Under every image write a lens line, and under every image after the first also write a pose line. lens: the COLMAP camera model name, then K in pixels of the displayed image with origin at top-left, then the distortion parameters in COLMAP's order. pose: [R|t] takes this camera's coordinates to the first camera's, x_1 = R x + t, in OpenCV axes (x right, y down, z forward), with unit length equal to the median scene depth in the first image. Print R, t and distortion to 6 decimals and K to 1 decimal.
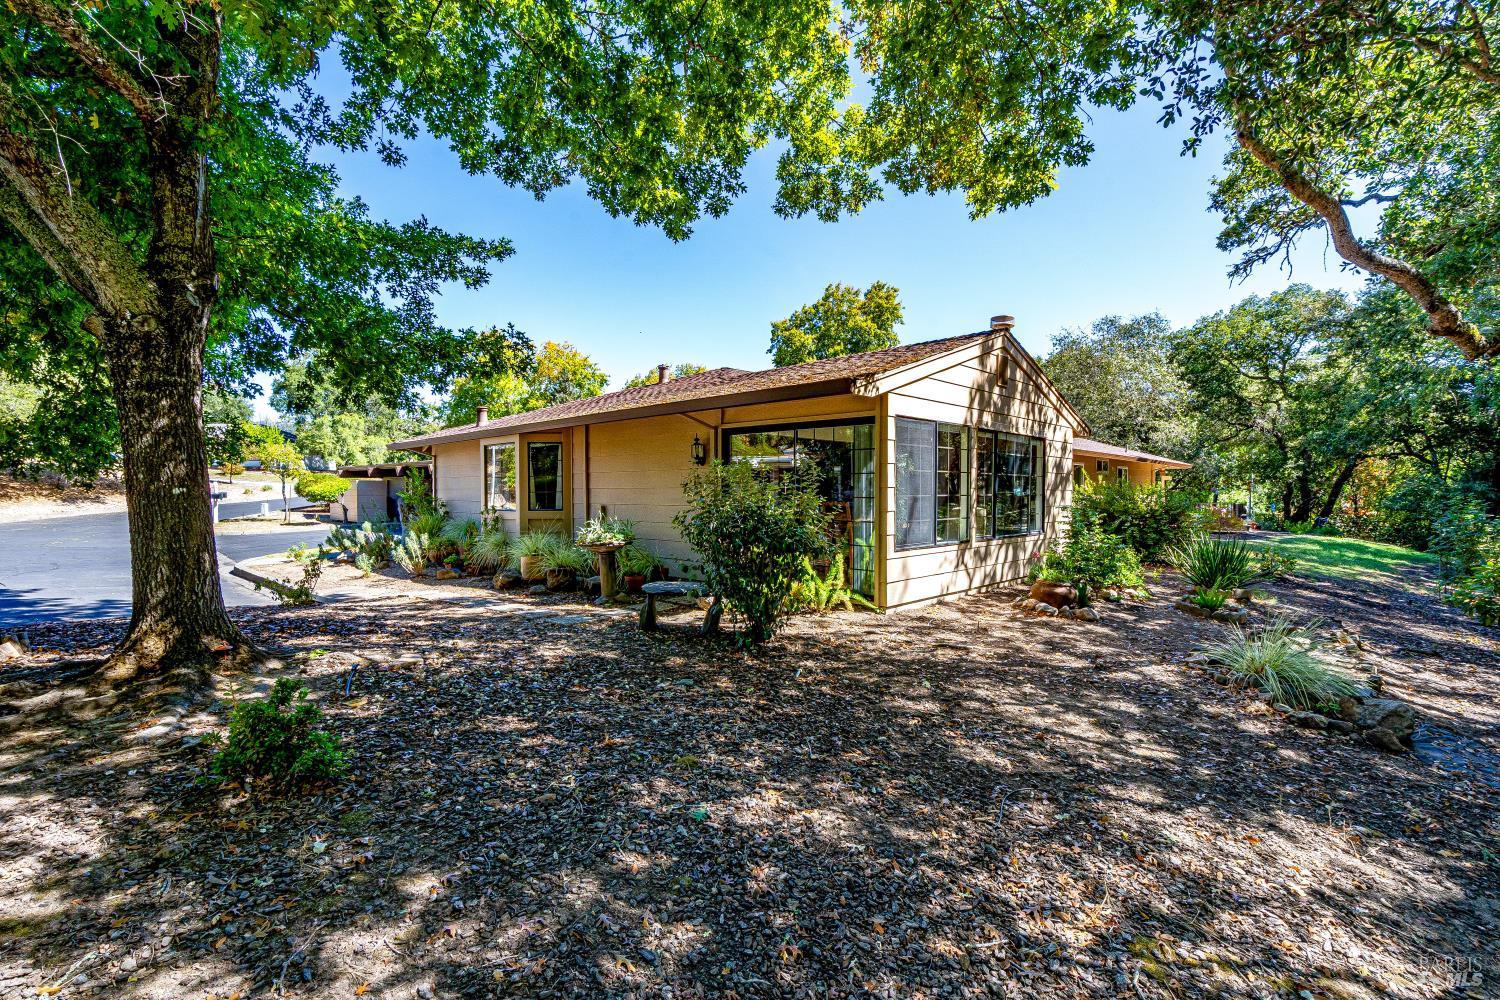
lens RADIAL K [[691.2, 0, 753.3], [0, 691.2, 501.1], [0, 0, 1]] dist [0.001034, -0.000506]
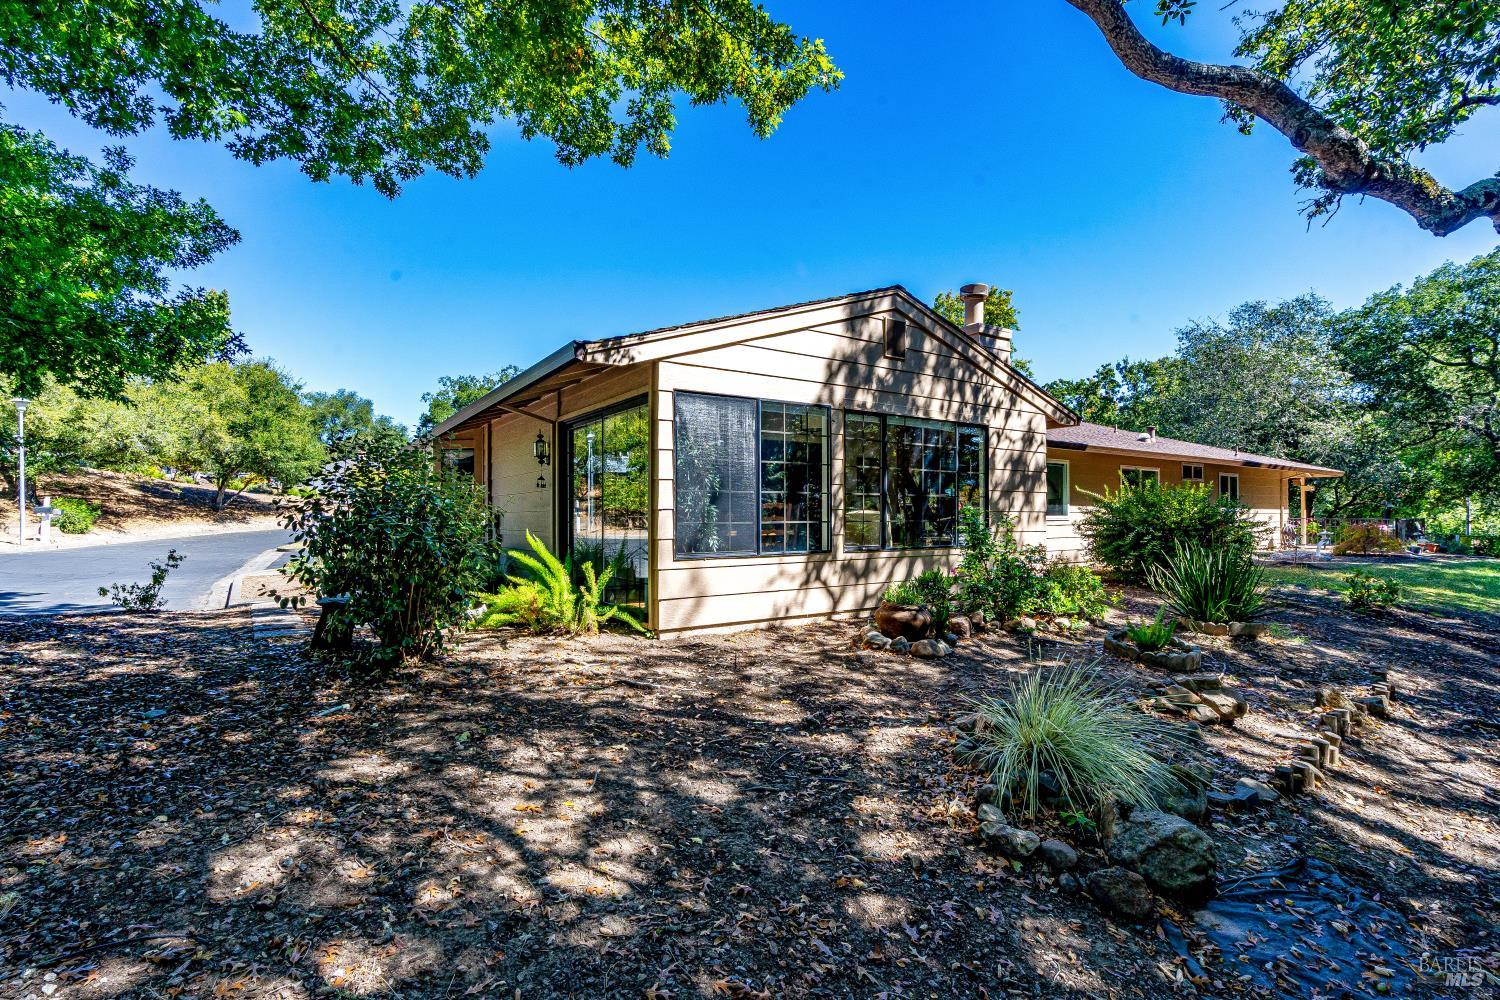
lens RADIAL K [[691.2, 0, 747.9], [0, 691.2, 500.7], [0, 0, 1]] dist [0.001034, -0.000506]
pose [[0.977051, -0.009275, -0.212801, 0.414891], [0.001617, 0.999346, -0.036134, 0.030233], [0.212997, 0.034961, 0.976427, 0.218055]]
